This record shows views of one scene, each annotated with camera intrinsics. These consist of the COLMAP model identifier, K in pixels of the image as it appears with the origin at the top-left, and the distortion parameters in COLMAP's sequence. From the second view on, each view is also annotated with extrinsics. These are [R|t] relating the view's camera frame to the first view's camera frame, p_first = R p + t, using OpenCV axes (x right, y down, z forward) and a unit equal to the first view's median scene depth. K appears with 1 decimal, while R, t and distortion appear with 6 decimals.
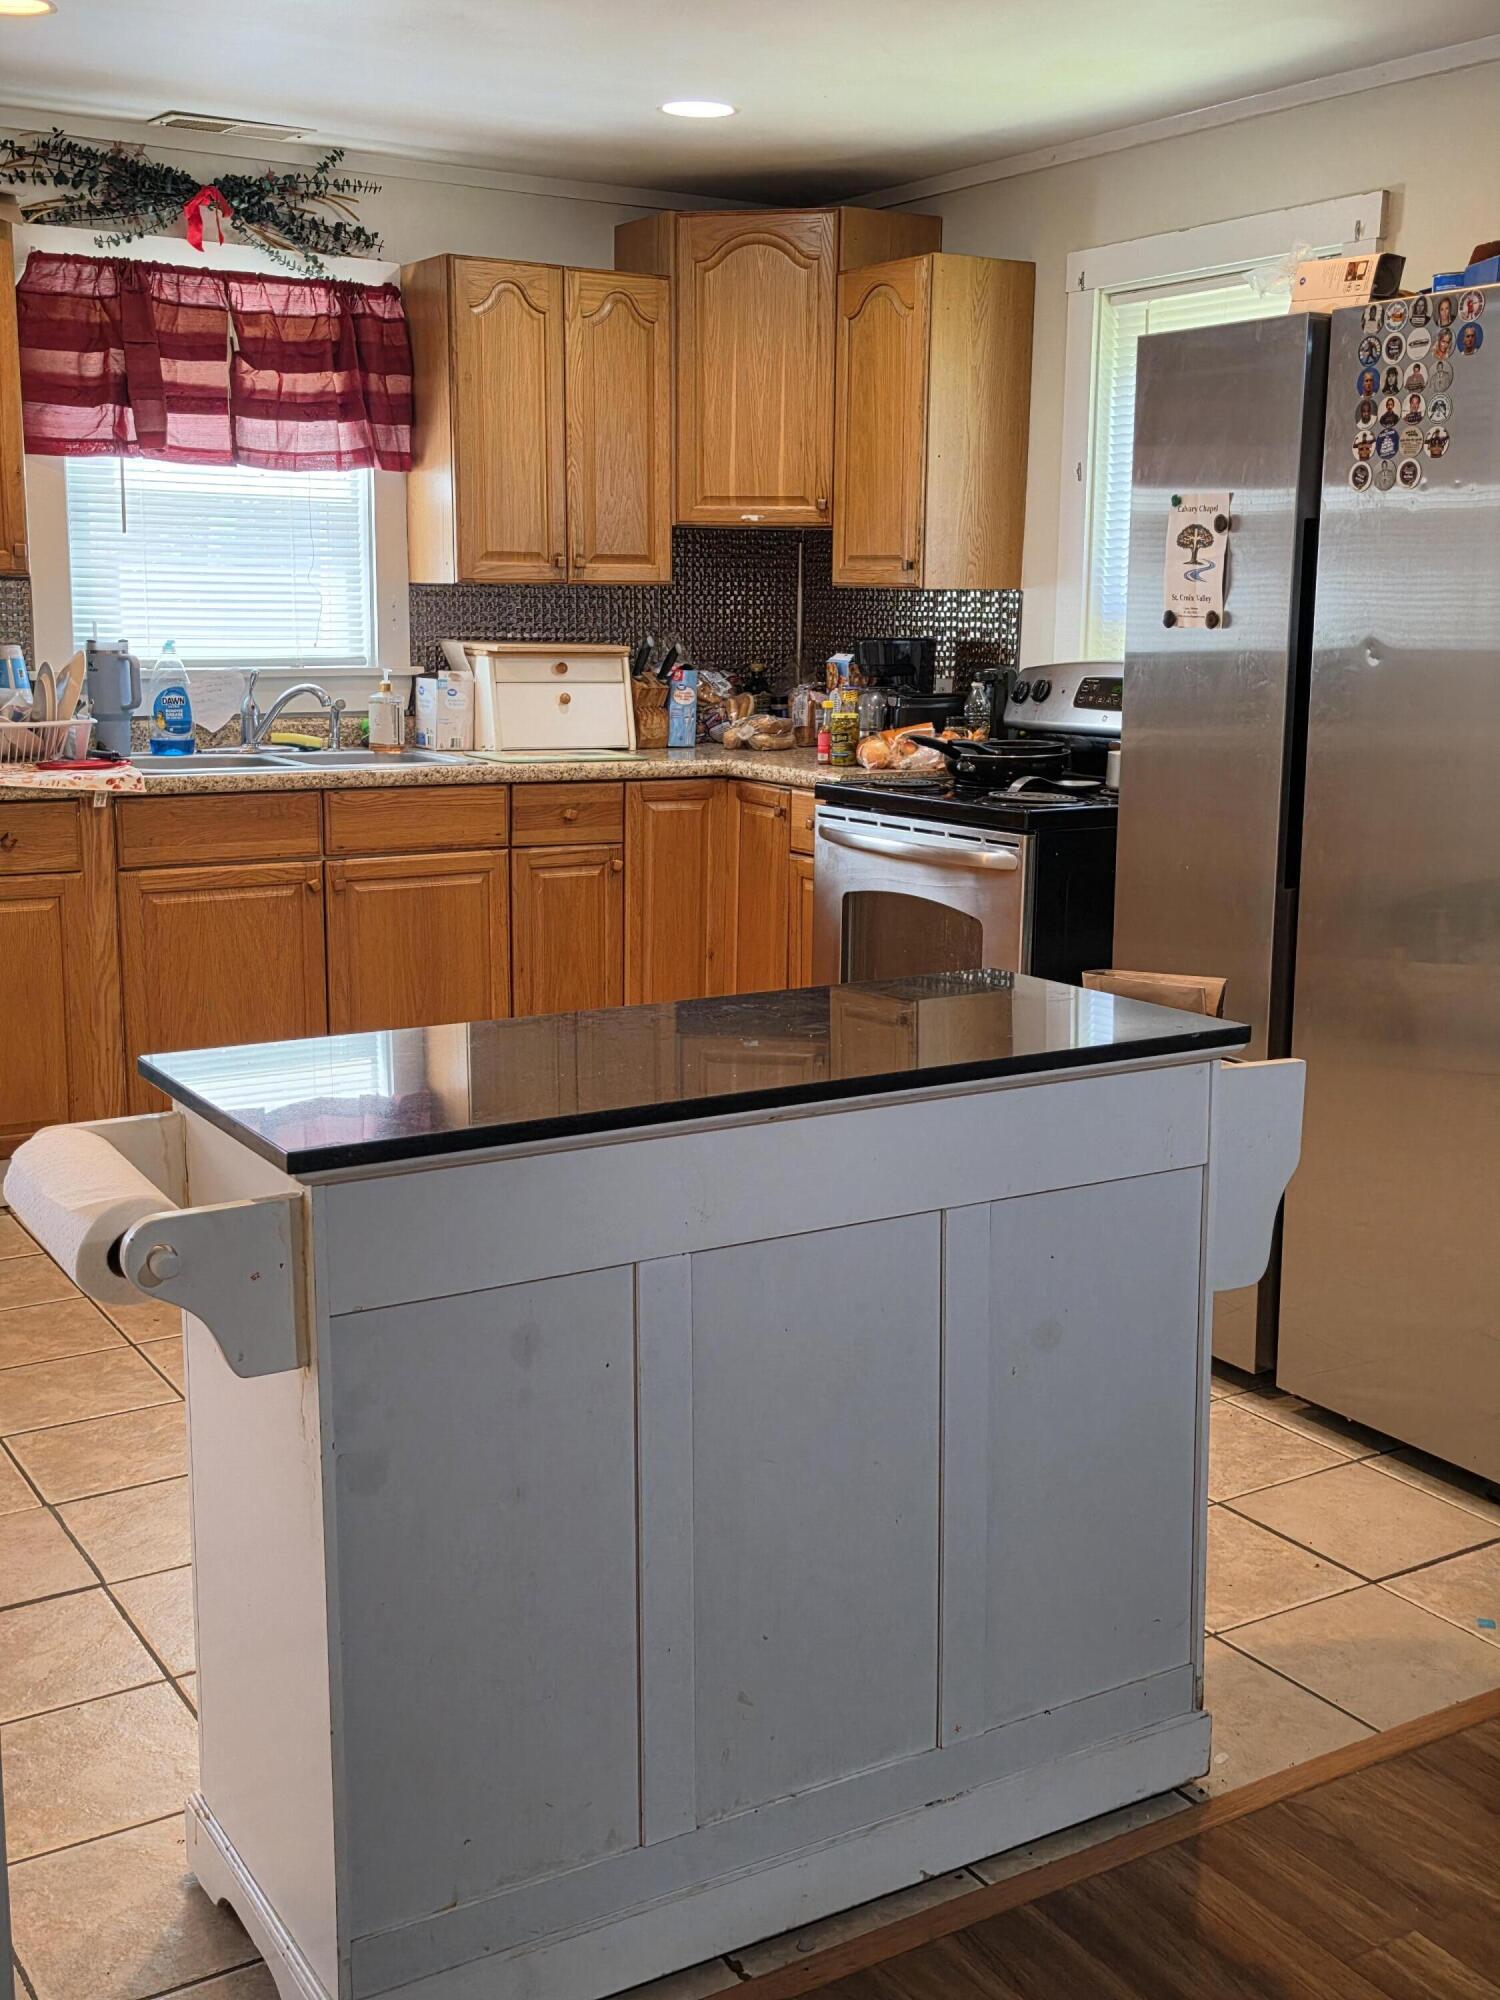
lens RADIAL K [[2131.7, 0, 751.9], [0, 2131.7, 997.3], [0, 0, 1]] dist [0.120853, 0.000000]
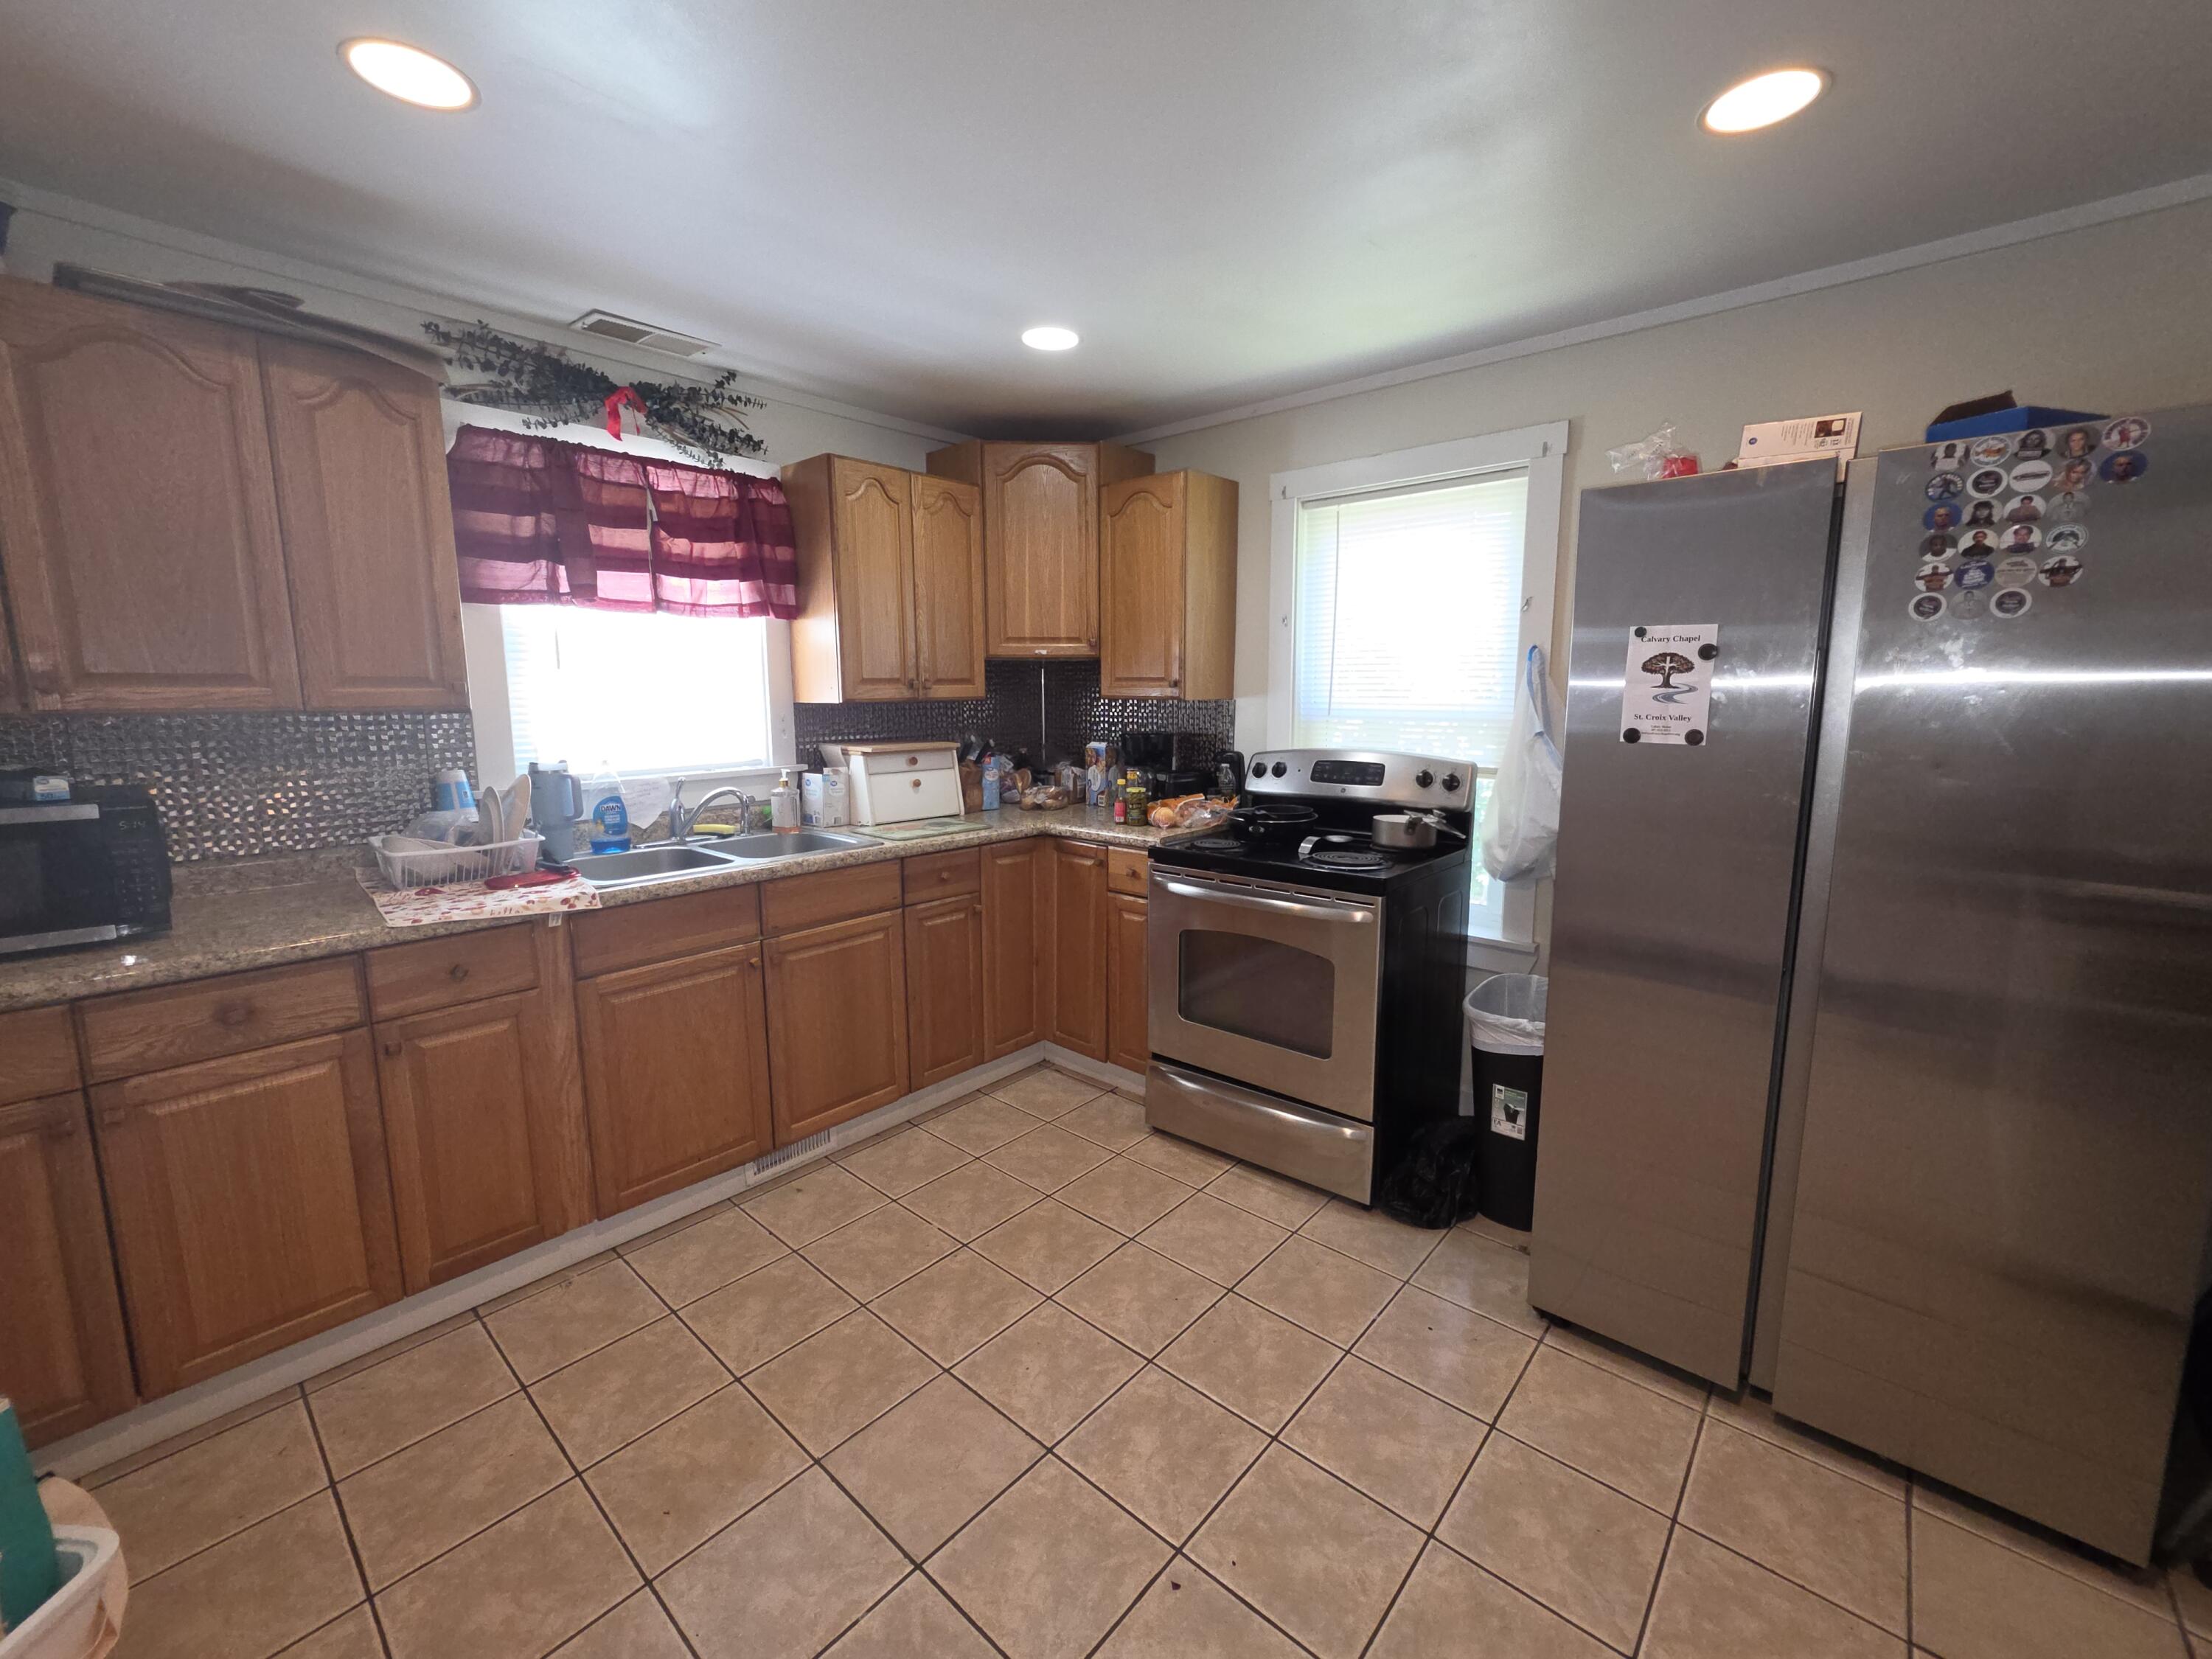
lens RADIAL K [[900.4, 0, 1094.9], [0, 900.4, 834.4], [0, 0, 1]] dist [0.009677, 0.000767]
pose [[0.960054, -0.061342, 0.273010, -0.149504], [0.067643, 0.997615, -0.013719, -0.098895], [-0.271517, 0.031638, 0.961913, 0.449578]]
